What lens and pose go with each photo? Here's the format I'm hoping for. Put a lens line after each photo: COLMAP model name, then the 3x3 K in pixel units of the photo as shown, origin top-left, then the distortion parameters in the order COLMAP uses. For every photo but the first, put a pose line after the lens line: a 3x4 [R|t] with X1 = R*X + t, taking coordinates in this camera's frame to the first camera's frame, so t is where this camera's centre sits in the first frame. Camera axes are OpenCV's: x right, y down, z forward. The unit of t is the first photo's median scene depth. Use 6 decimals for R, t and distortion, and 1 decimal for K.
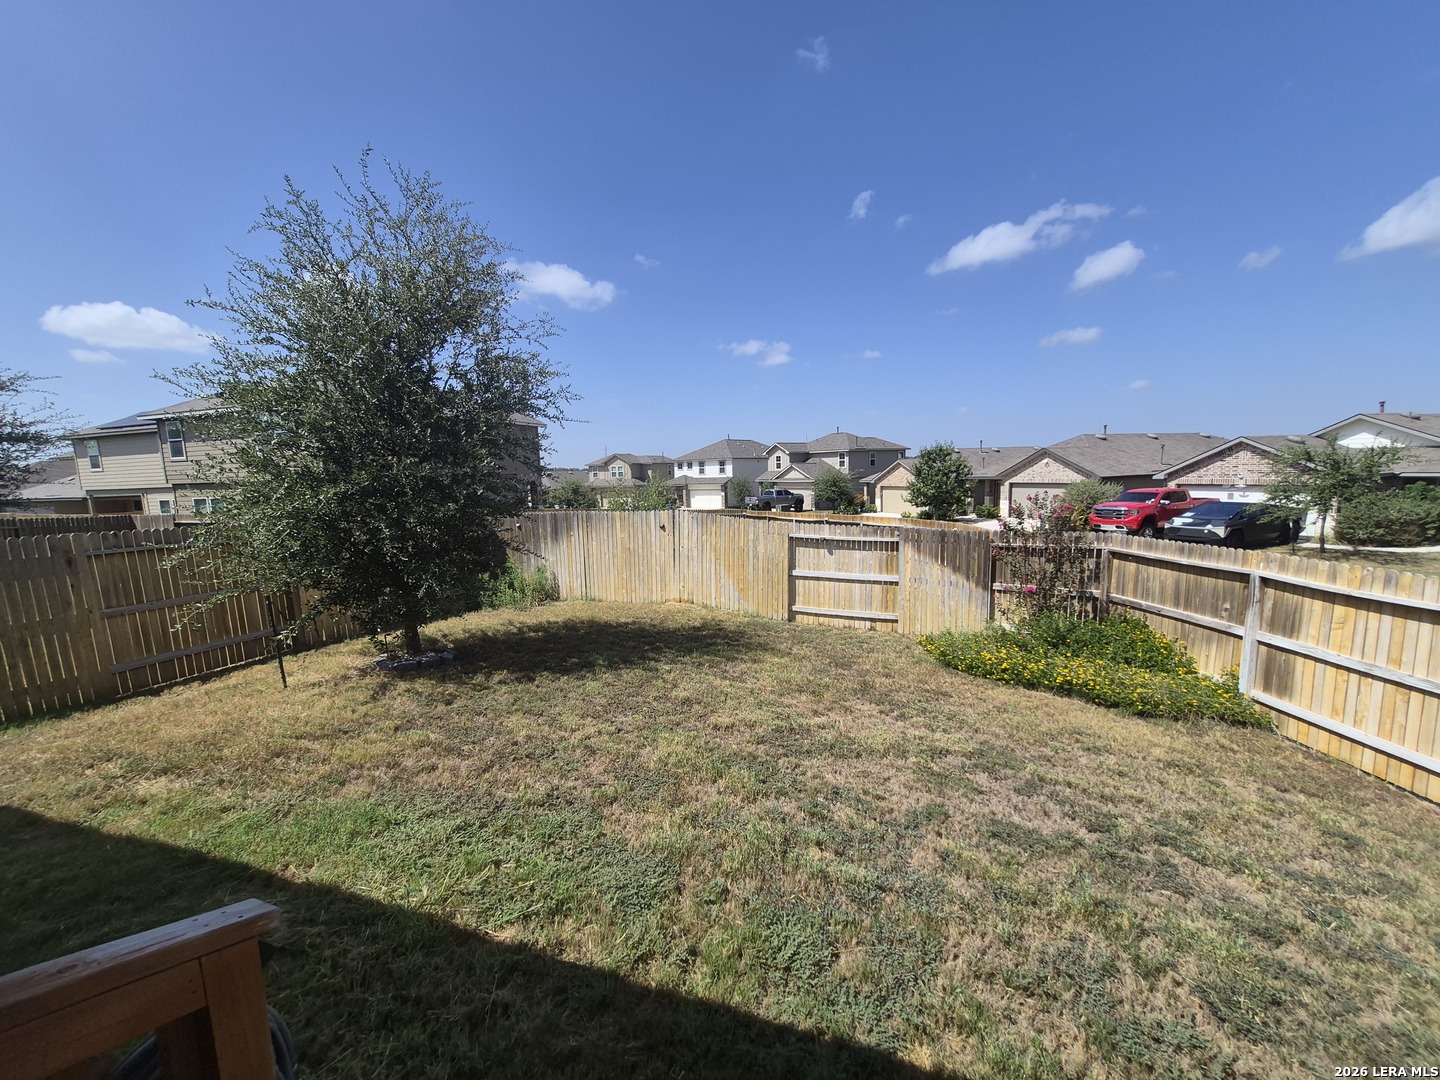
lens RADIAL K [[568.4, 0, 708.3], [0, 568.4, 544.7], [0, 0, 1]] dist [0.005943, -0.000925]
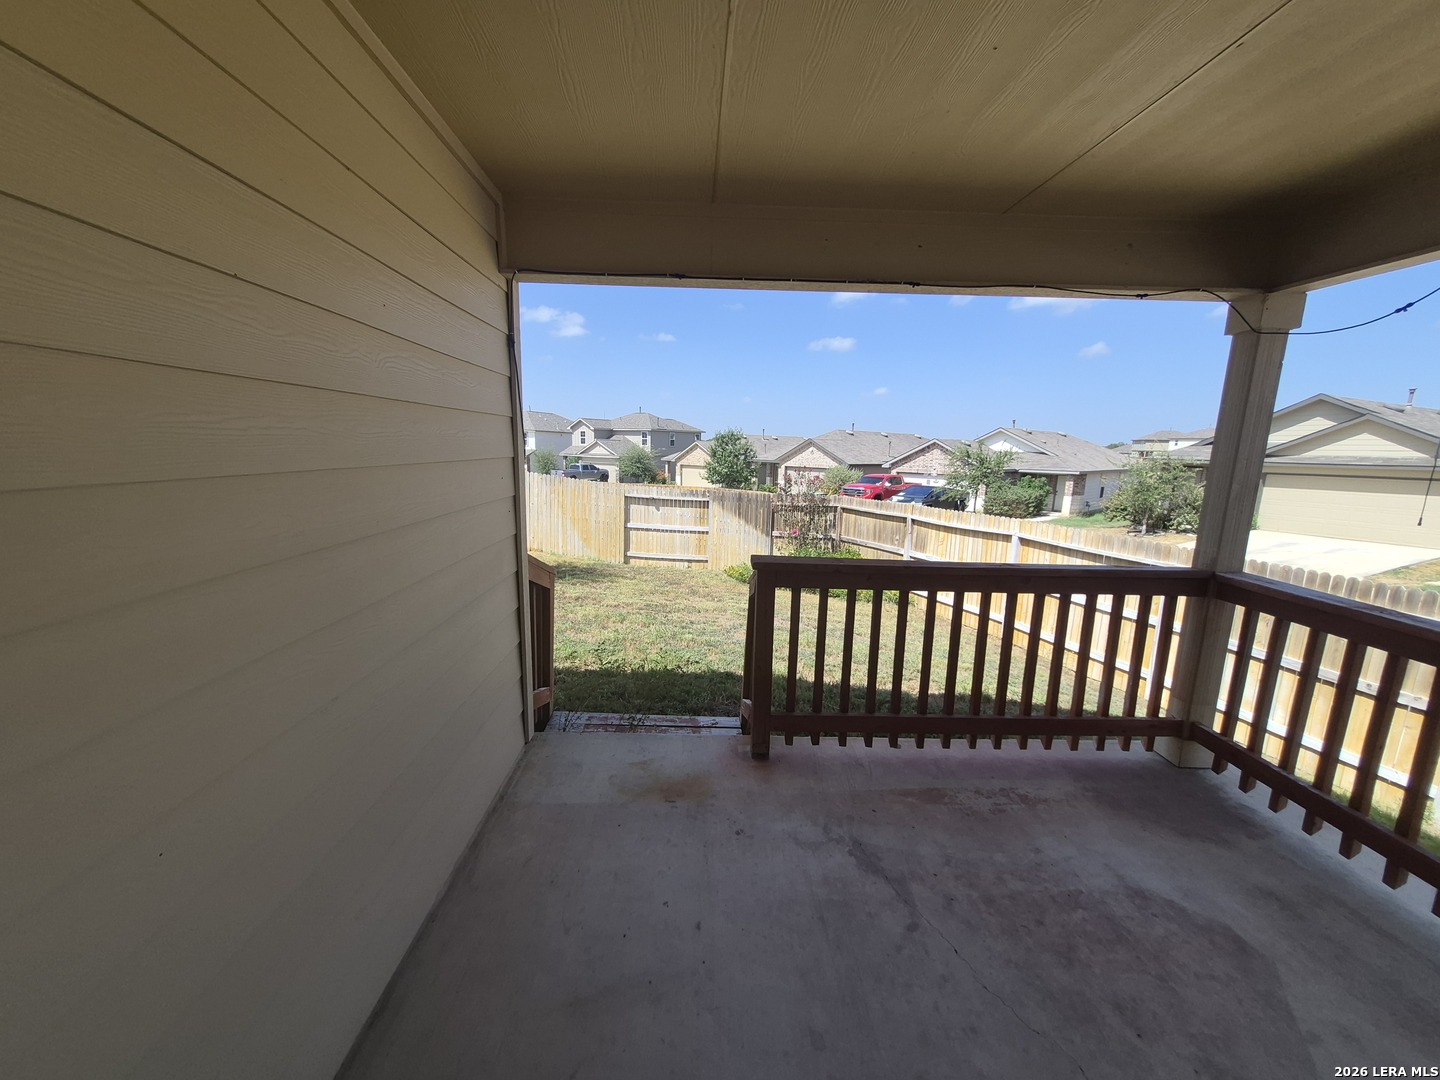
lens RADIAL K [[568.4, 0, 708.3], [0, 568.4, 544.7], [0, 0, 1]] dist [0.005943, -0.000925]
pose [[0.938380, -0.004440, 0.345578, -0.058012], [-0.008923, 0.999273, 0.037070, 0.022085], [-0.345491, -0.037870, 0.937658, -0.114987]]
